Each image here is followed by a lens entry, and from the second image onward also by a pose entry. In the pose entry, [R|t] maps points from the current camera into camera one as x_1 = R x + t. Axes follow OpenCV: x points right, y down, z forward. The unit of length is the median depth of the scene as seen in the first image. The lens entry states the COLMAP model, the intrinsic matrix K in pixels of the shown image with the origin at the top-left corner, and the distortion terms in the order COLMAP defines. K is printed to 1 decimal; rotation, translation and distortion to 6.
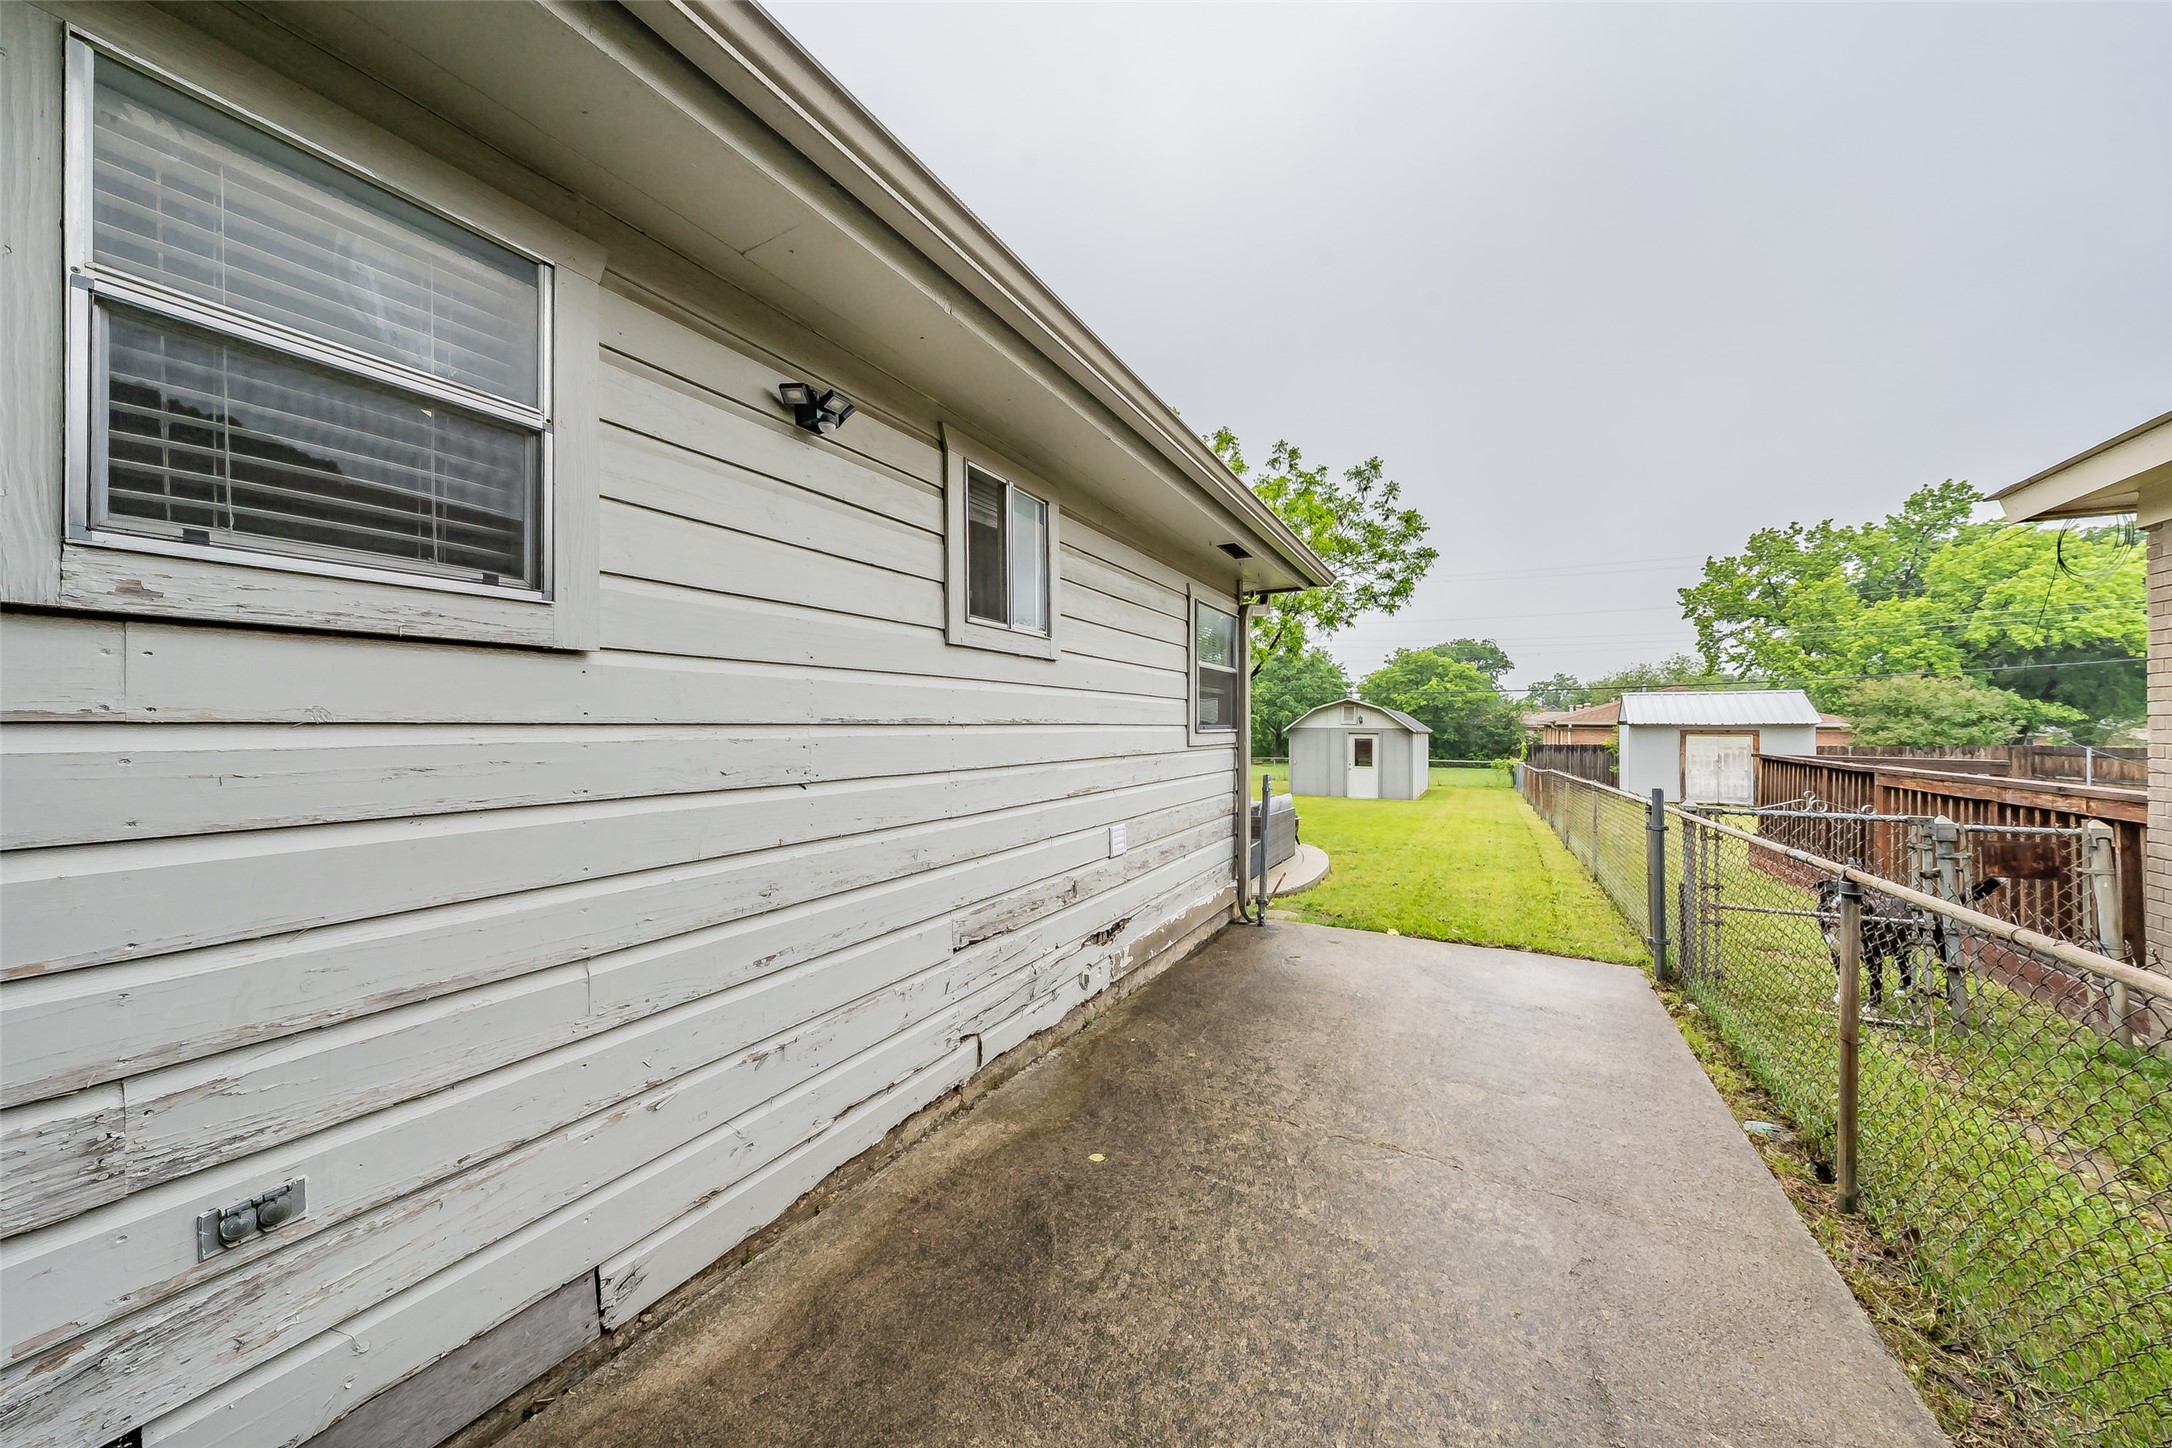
lens RADIAL K [[769.2, 0, 1078.6], [0, 769.2, 721.6], [0, 0, 1]] dist [-0.003696, 0.000049]
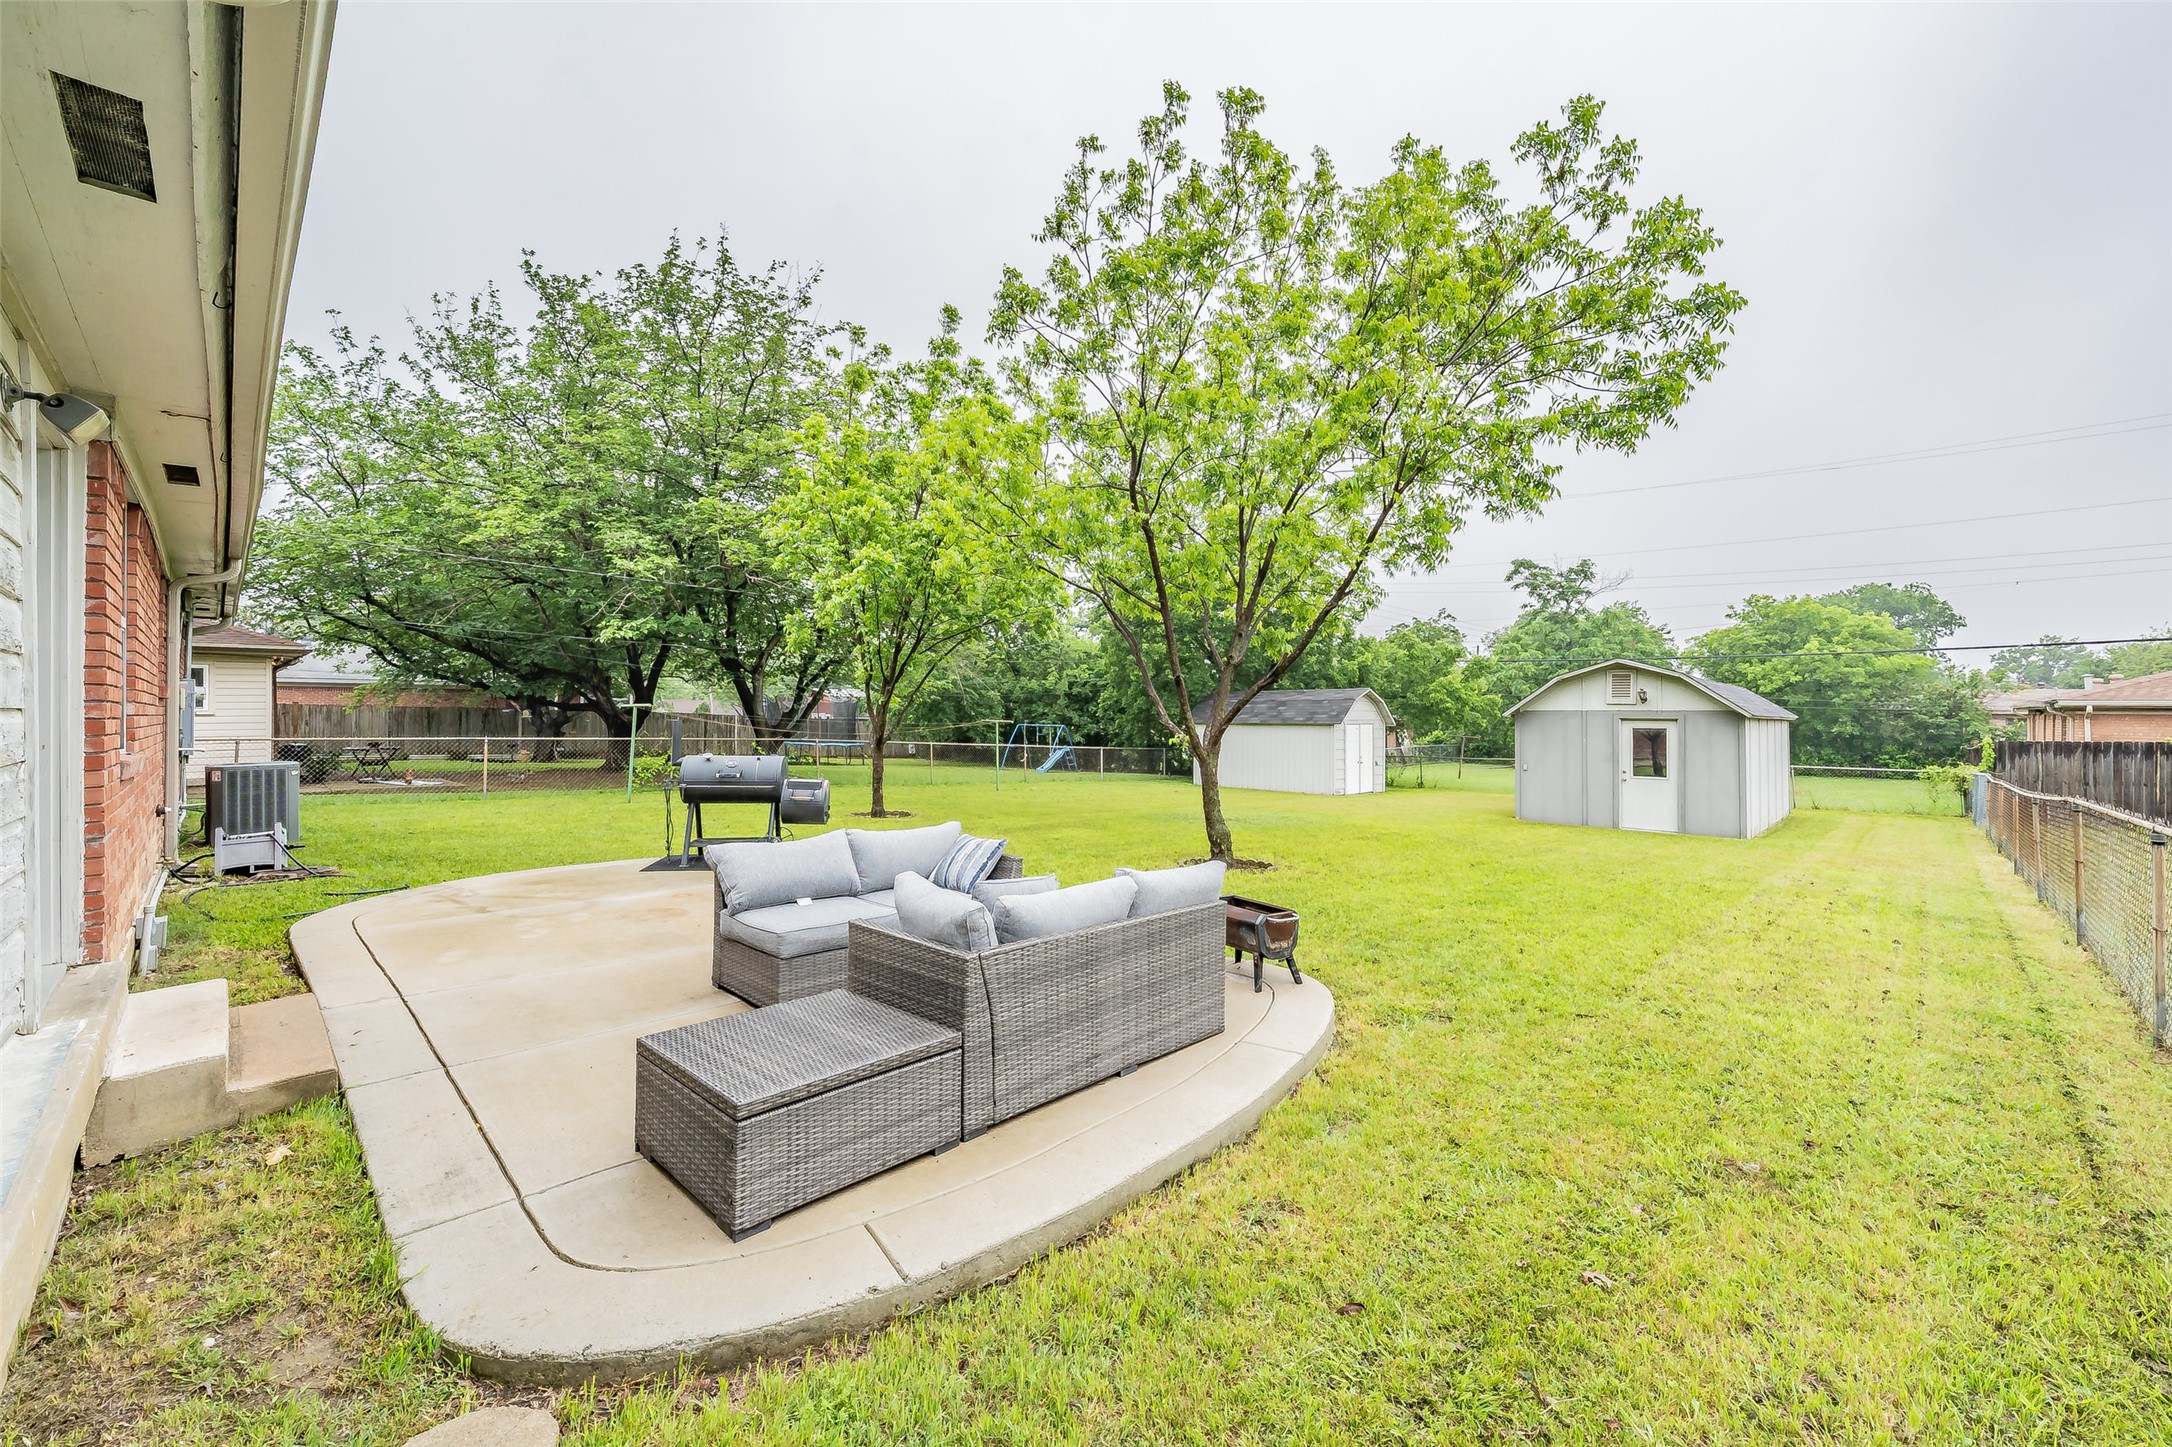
lens RADIAL K [[940.8, 0, 1023.4], [0, 940.8, 699.2], [0, 0, 1]] dist [0.003684, -0.005303]
pose [[0.963241, -0.003983, -0.268611, 0.090194], [0.001064, 0.999939, -0.011011, 0.006198], [0.268638, 0.010321, 0.963186, 0.158249]]
